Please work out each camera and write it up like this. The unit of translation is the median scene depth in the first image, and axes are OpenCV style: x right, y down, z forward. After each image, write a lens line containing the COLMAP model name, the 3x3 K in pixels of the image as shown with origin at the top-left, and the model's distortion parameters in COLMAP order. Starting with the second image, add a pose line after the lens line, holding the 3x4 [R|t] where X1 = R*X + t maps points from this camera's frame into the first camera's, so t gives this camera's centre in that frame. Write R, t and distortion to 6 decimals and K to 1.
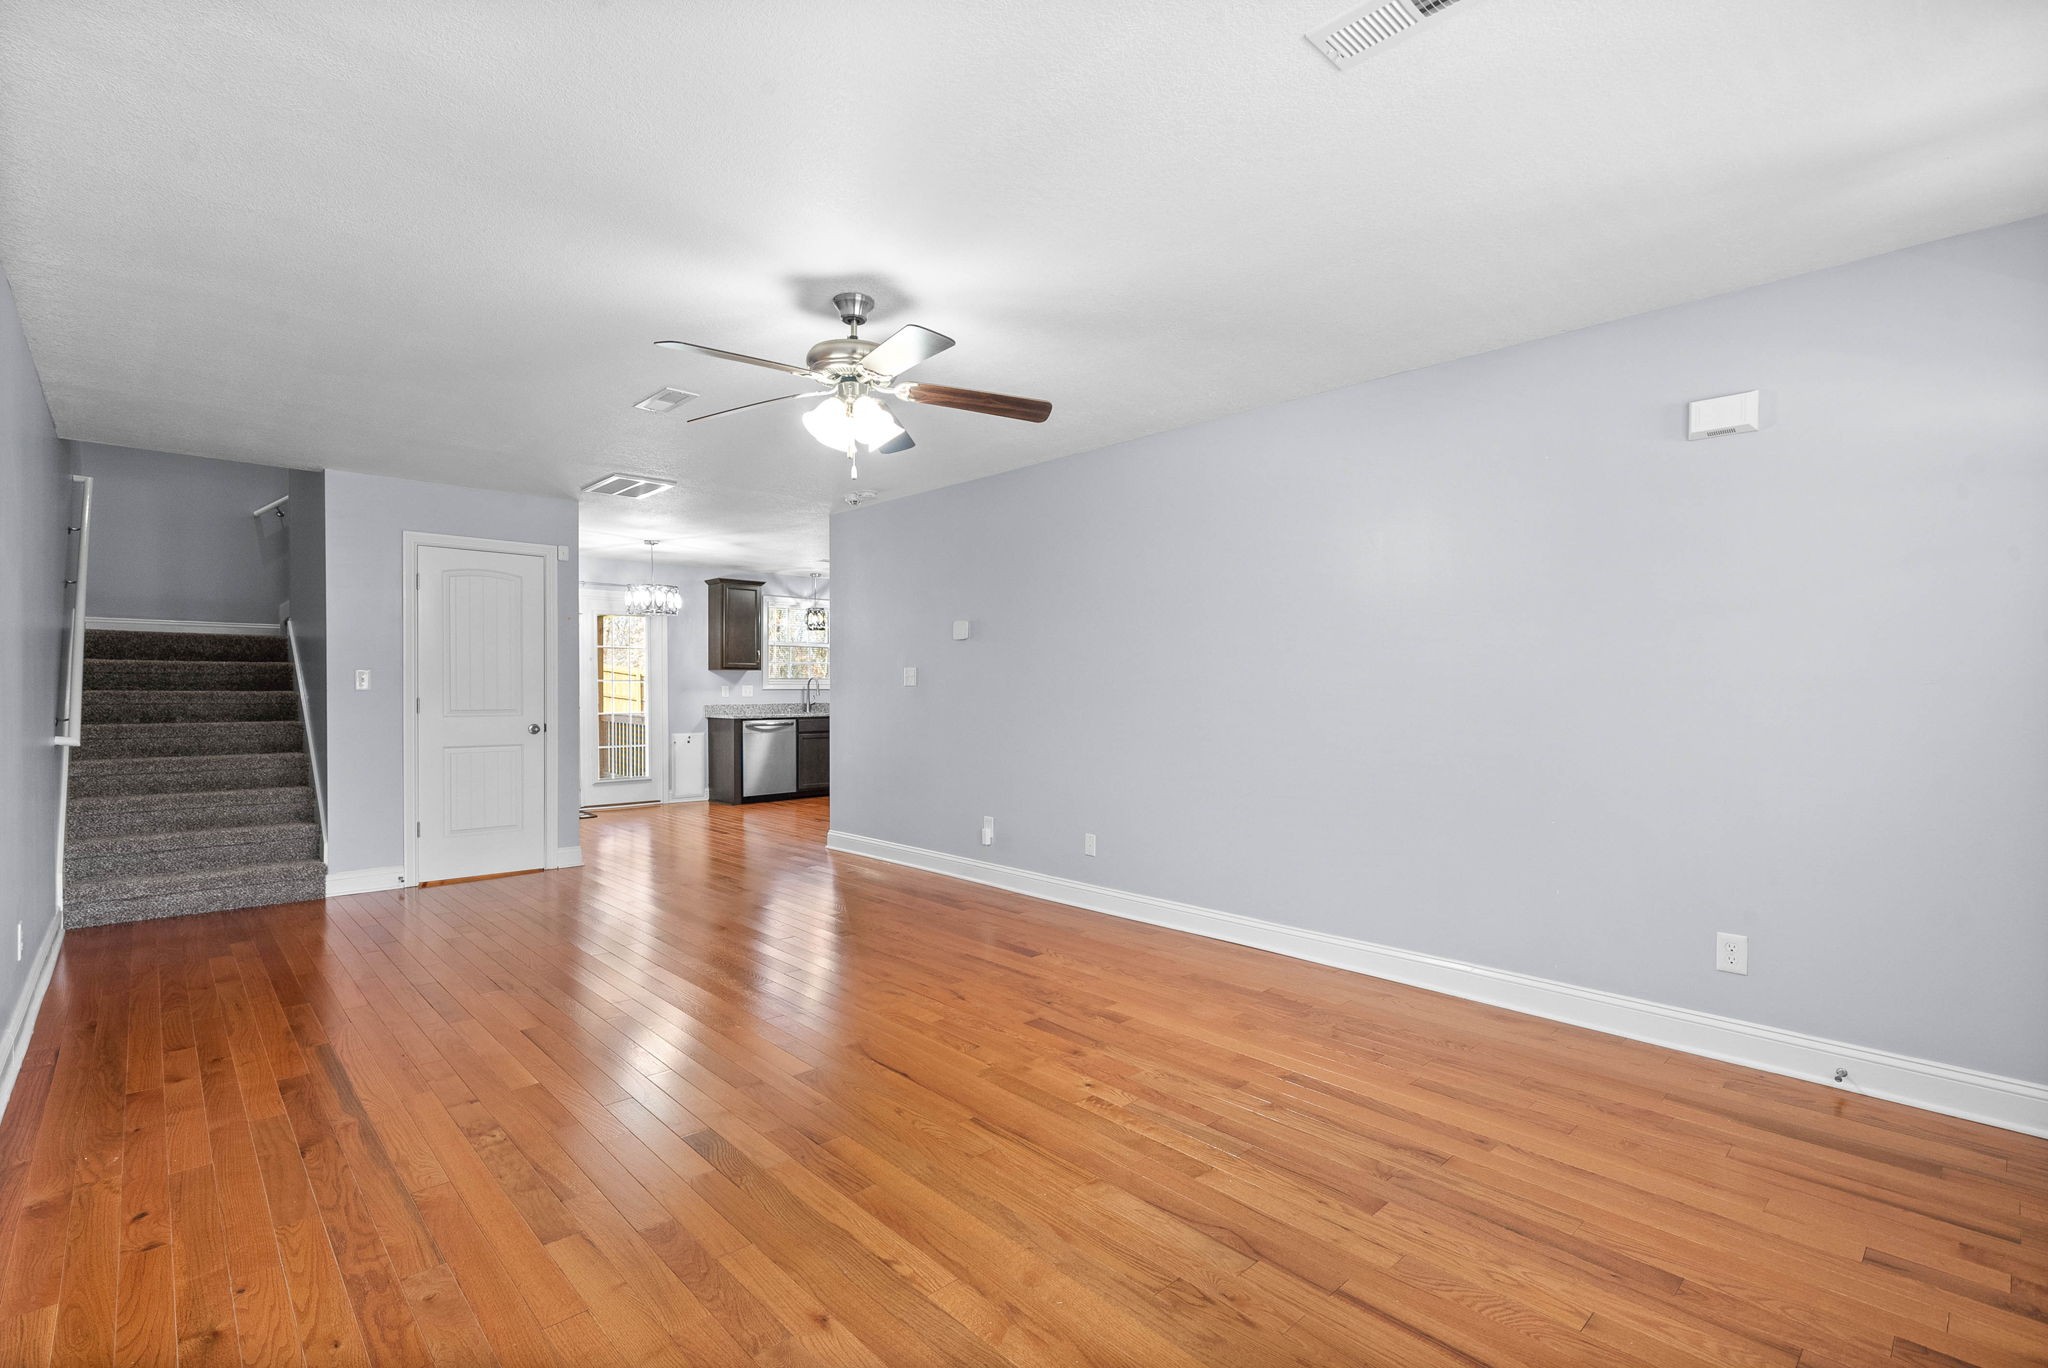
lens RADIAL K [[927.1, 0, 1006.6], [0, 927.1, 691.1], [0, 0, 1]] dist [0.002426, 0.000439]
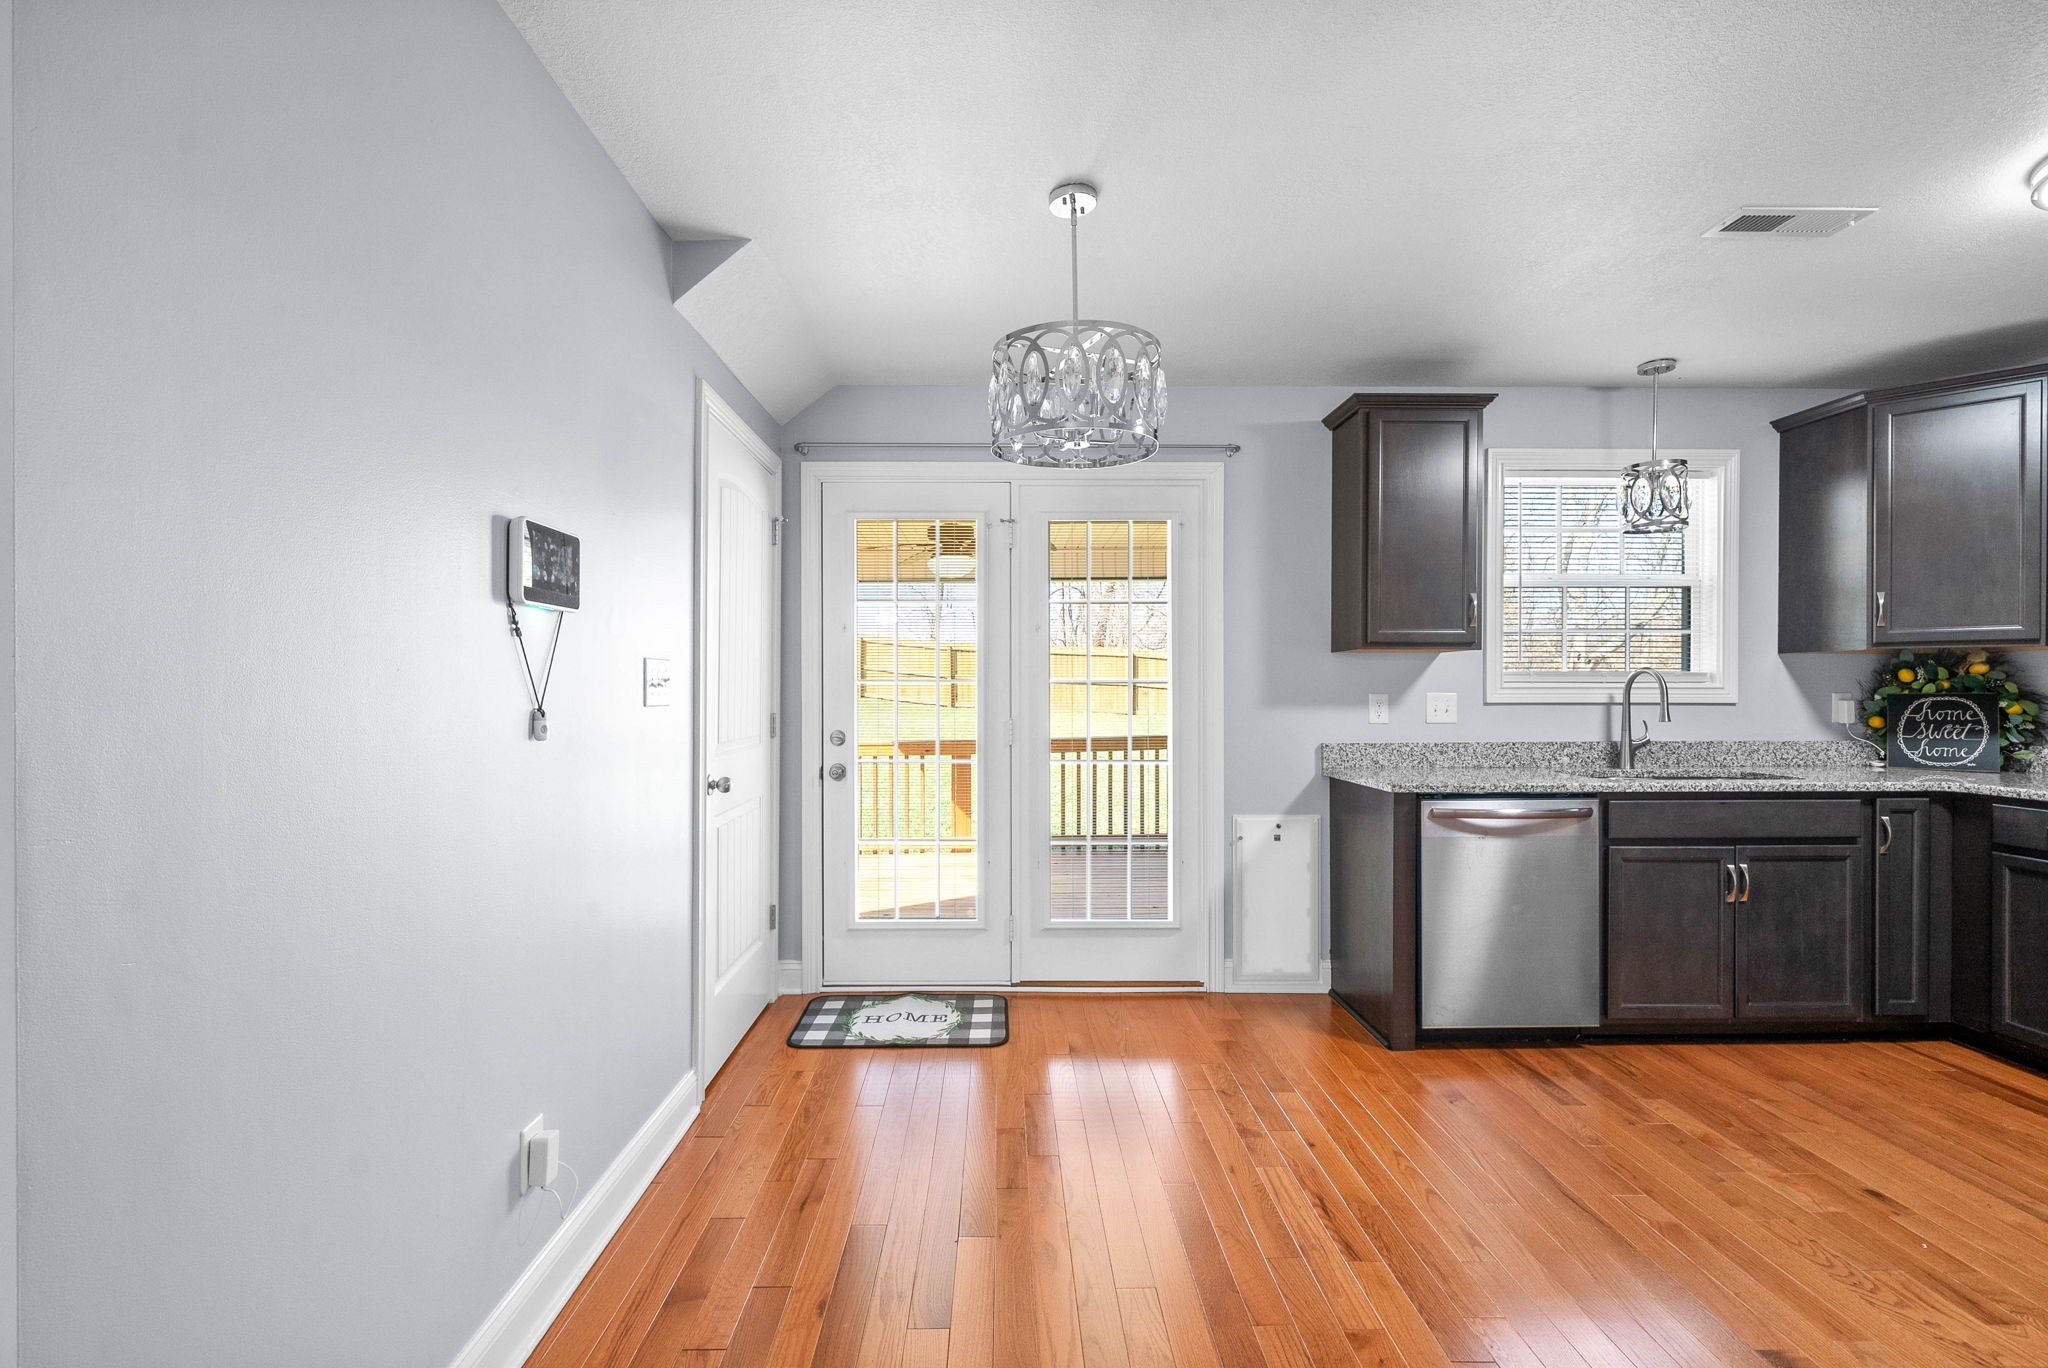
lens RADIAL K [[927.1, 0, 1006.6], [0, 927.1, 691.1], [0, 0, 1]] dist [0.002426, 0.000439]
pose [[0.750329, 0.008293, -0.661013, -0.294217], [-0.003623, 0.999958, 0.008433, -0.015310], [0.661055, -0.003932, 0.750327, 1.084232]]
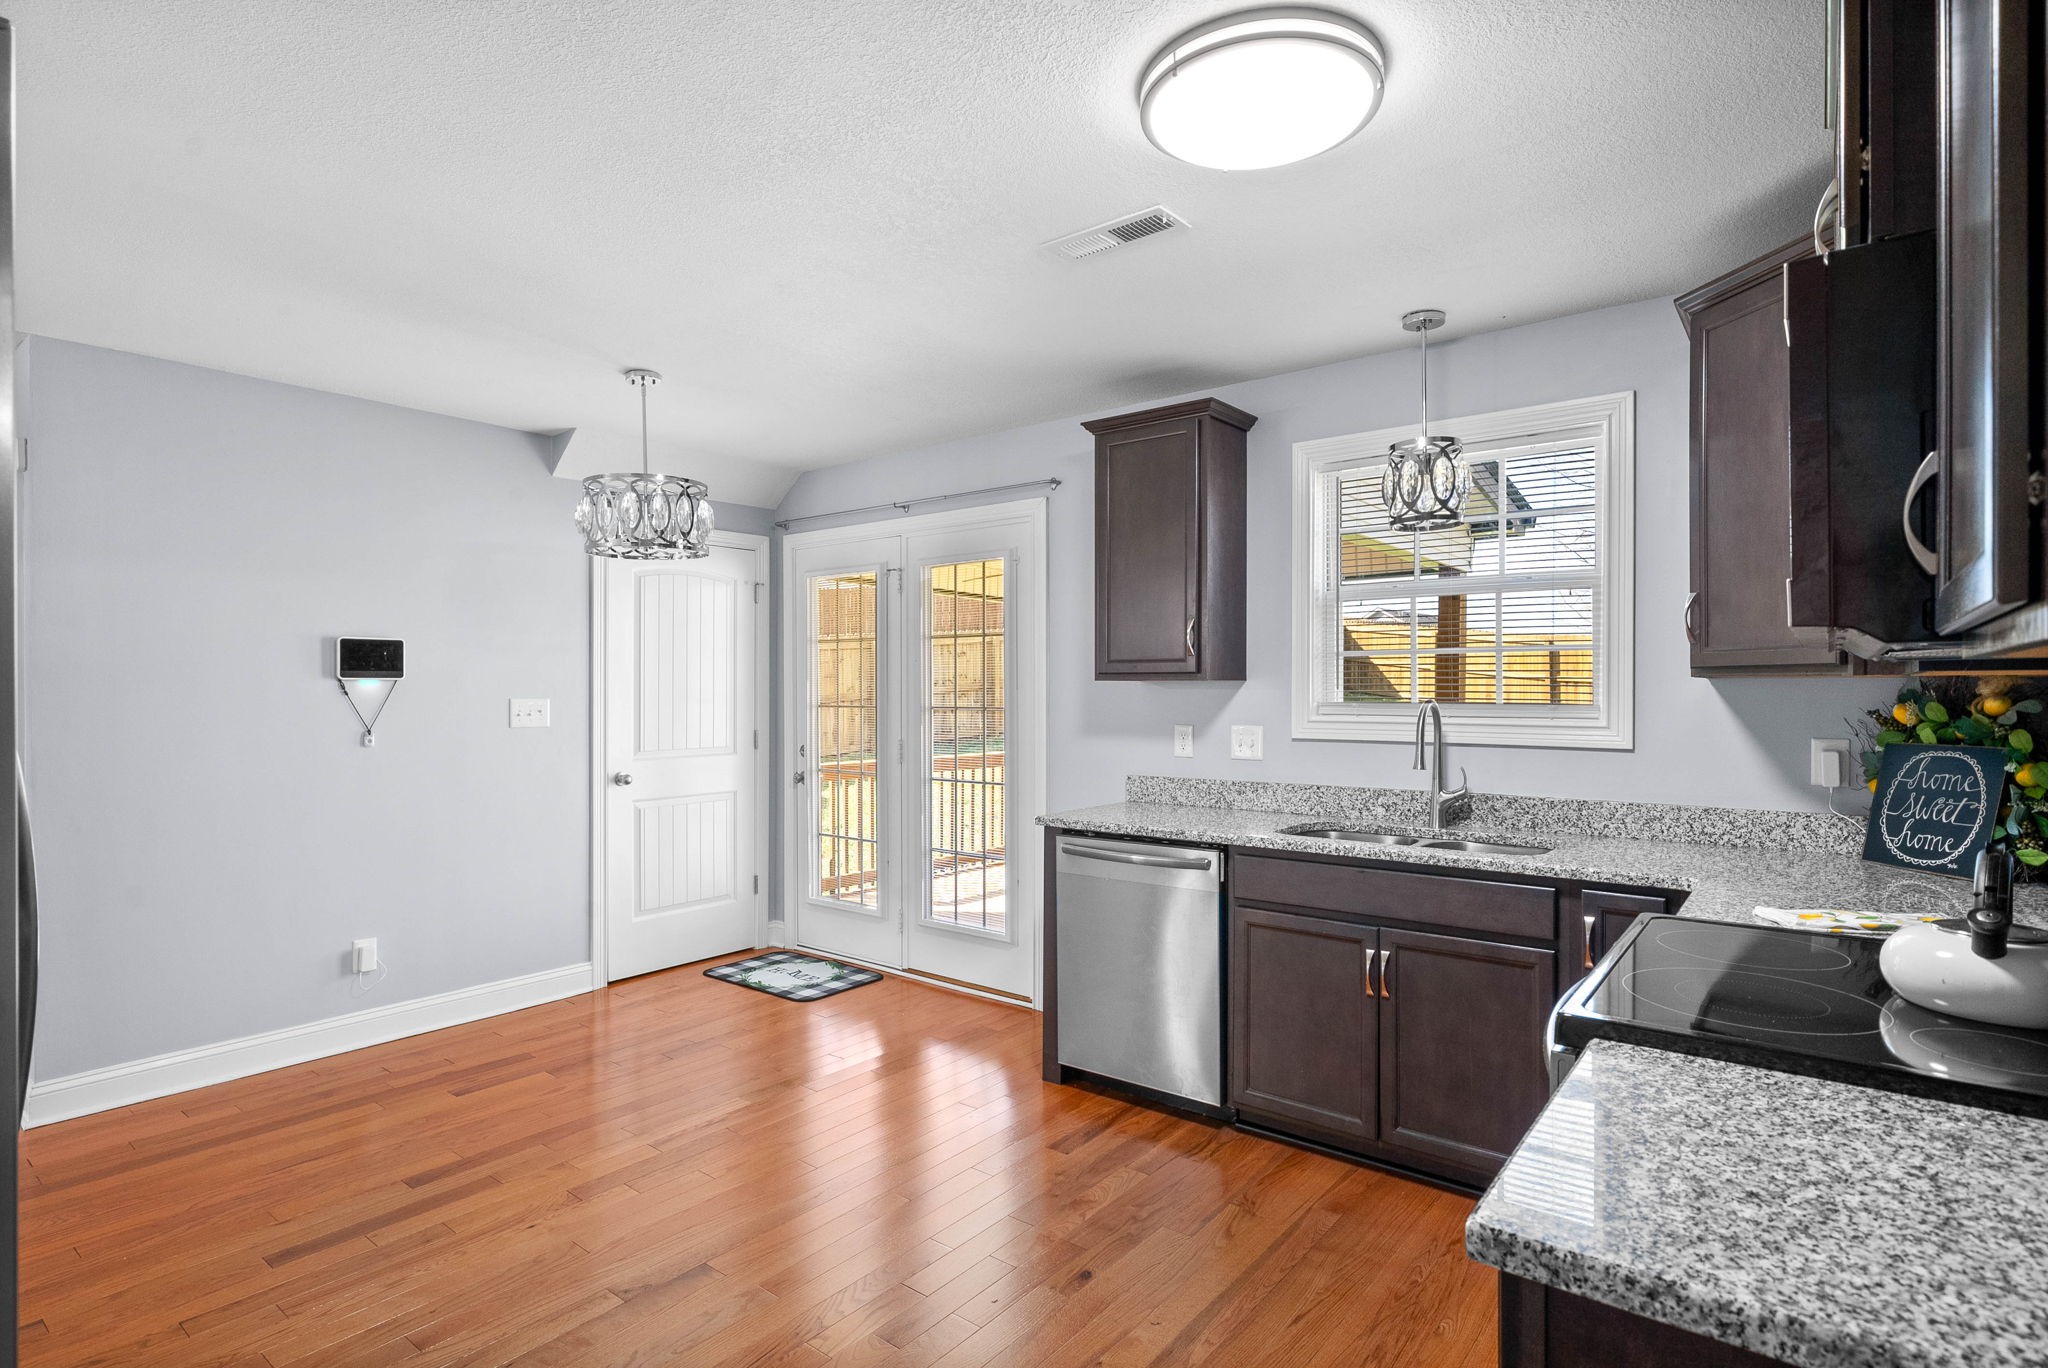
lens RADIAL K [[1048.9, 0, 989.1], [0, 1048.9, 687.4], [0, 0, 1]] dist [0.008761, 0.000685]
pose [[0.140154, 0.006216, -0.990110, 0.137315], [0.003709, 0.999970, 0.006803, -0.038746], [0.990123, -0.004626, 0.140127, 1.530623]]
